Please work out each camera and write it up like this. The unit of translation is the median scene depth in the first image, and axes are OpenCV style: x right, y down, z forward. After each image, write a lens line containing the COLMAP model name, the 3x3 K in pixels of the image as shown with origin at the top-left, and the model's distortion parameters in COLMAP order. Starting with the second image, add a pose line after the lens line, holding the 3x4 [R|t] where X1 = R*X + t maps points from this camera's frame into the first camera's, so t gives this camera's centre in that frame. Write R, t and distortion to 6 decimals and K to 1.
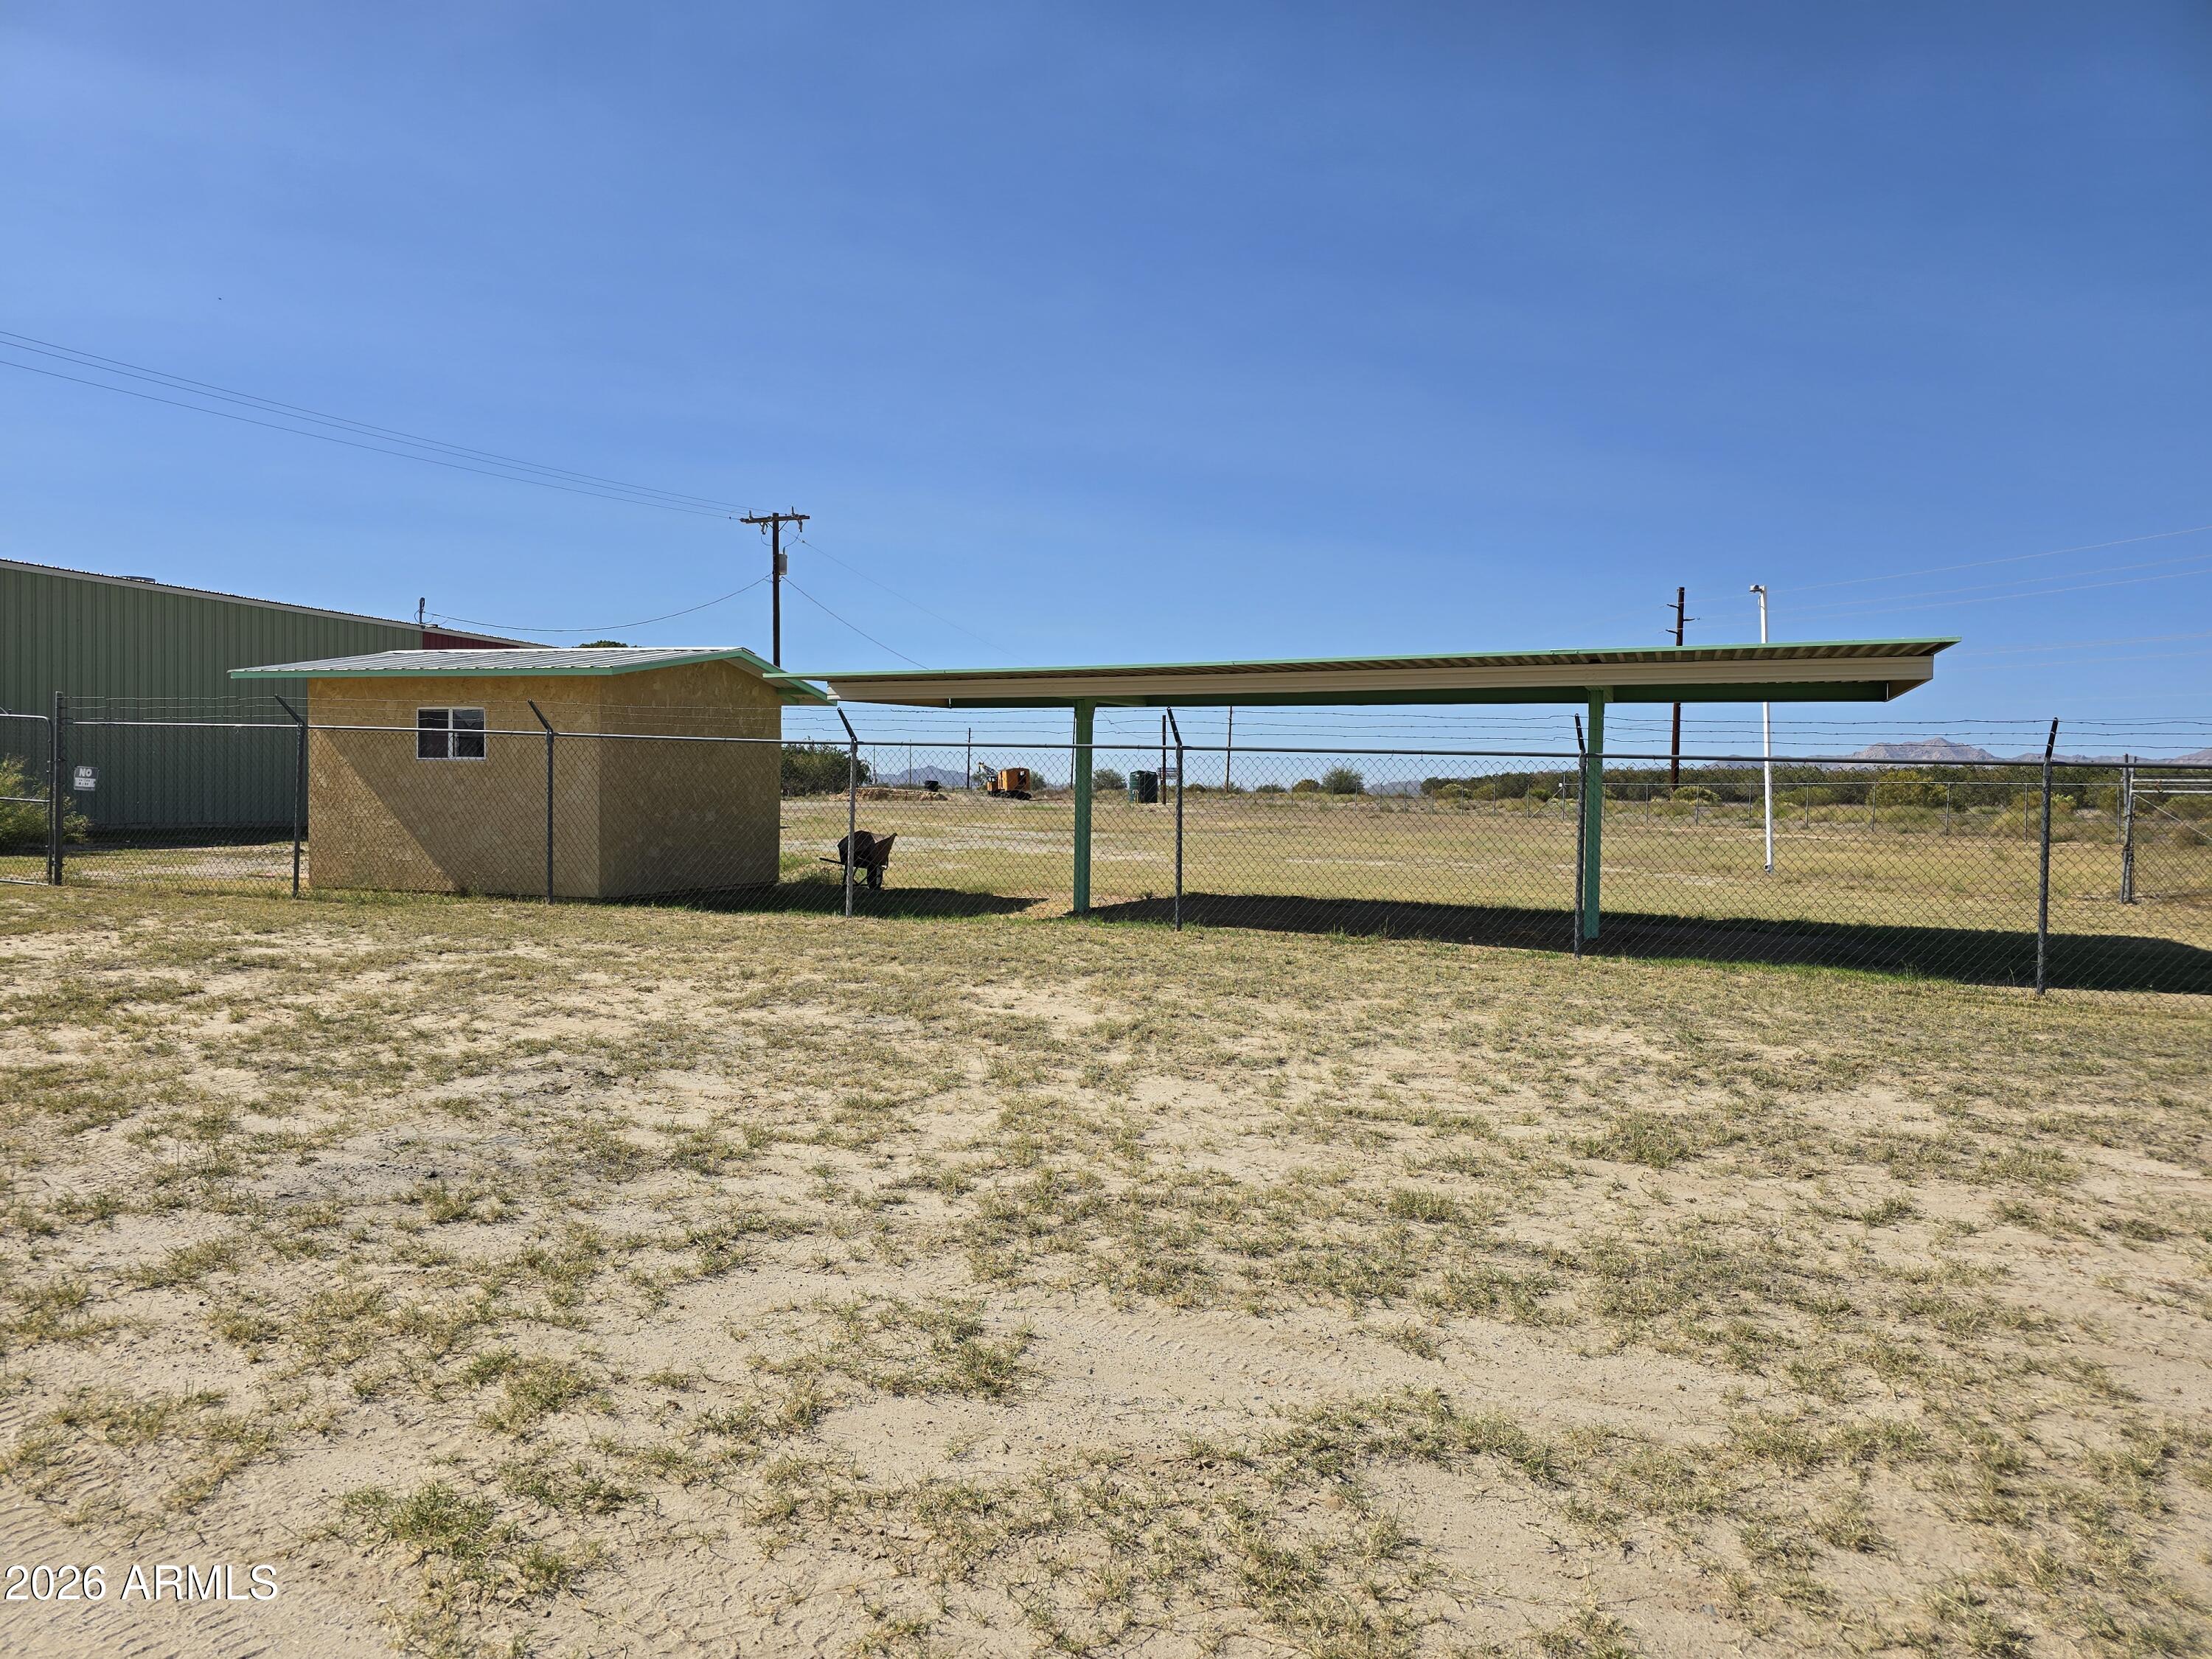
lens RADIAL K [[1551.3, 0, 1106.0], [0, 1551.3, 829.5], [0, 0, 1]] dist [0.138600, -0.256292]
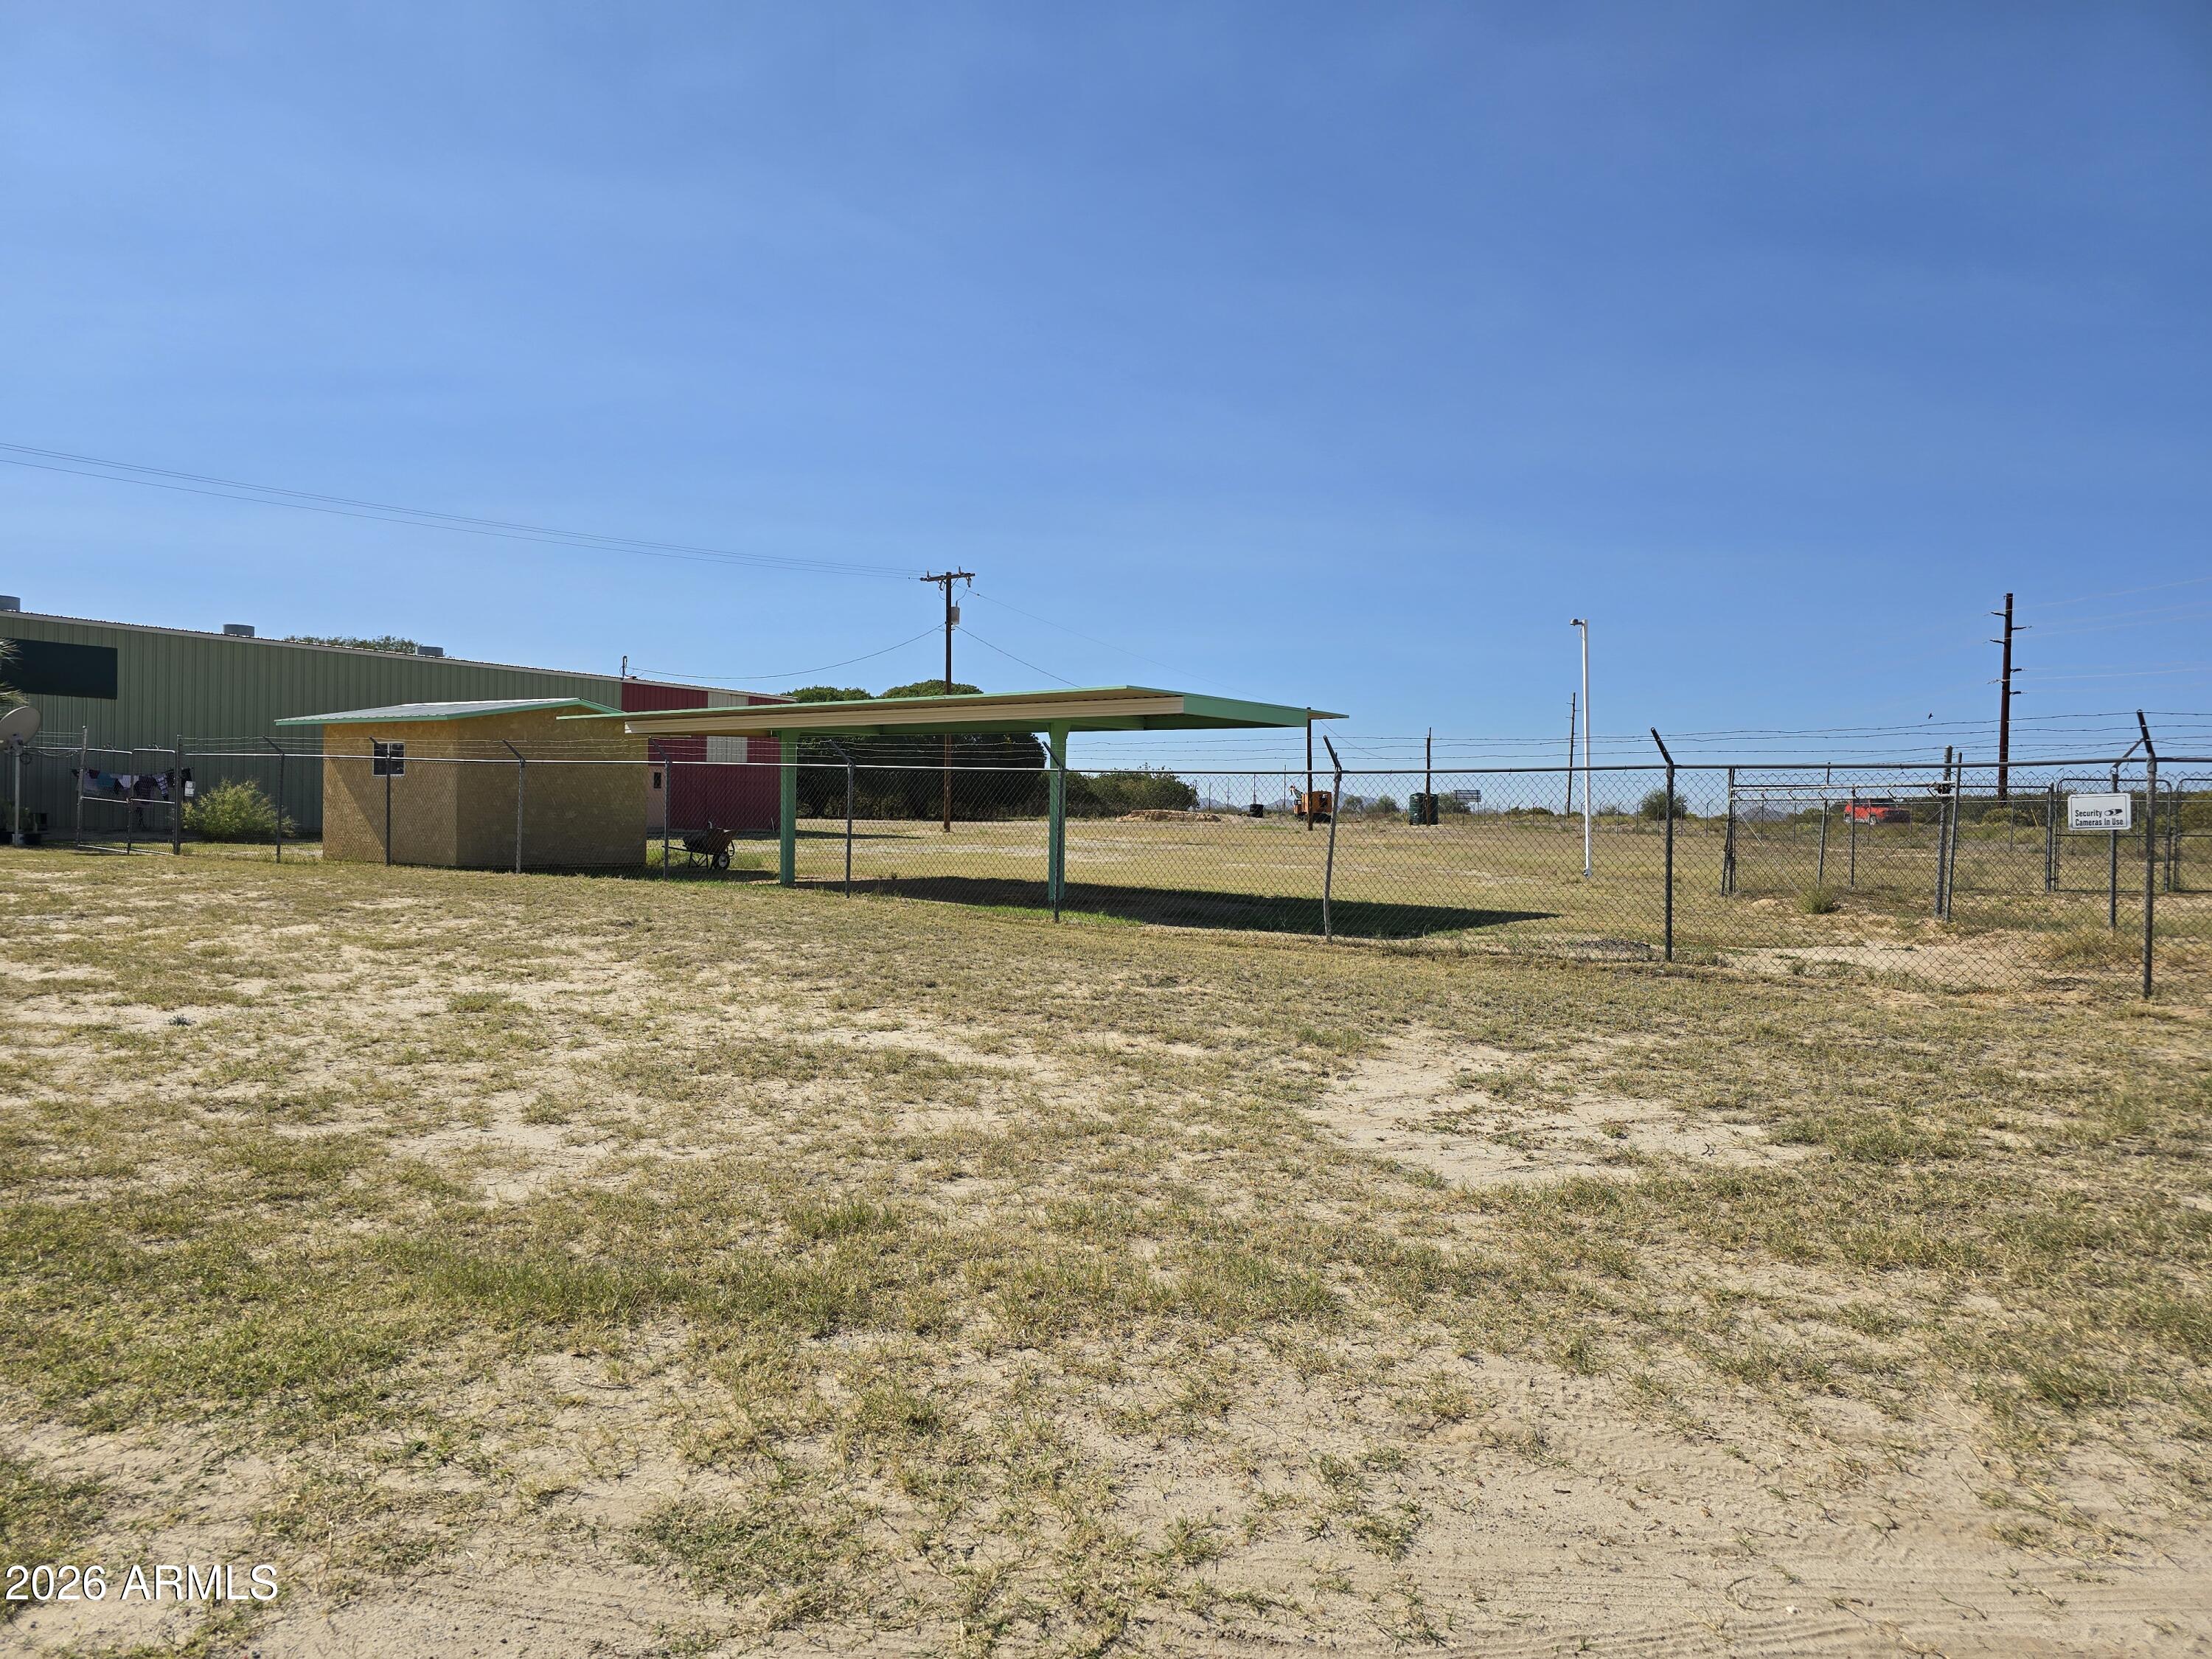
lens RADIAL K [[1551.3, 0, 1106.0], [0, 1551.3, 829.5], [0, 0, 1]] dist [0.138600, -0.256292]
pose [[0.967583, 0.004390, -0.252516, 0.443809], [-0.008518, 0.999847, -0.015257, 0.017317], [0.252410, 0.016914, 0.967473, -0.217410]]
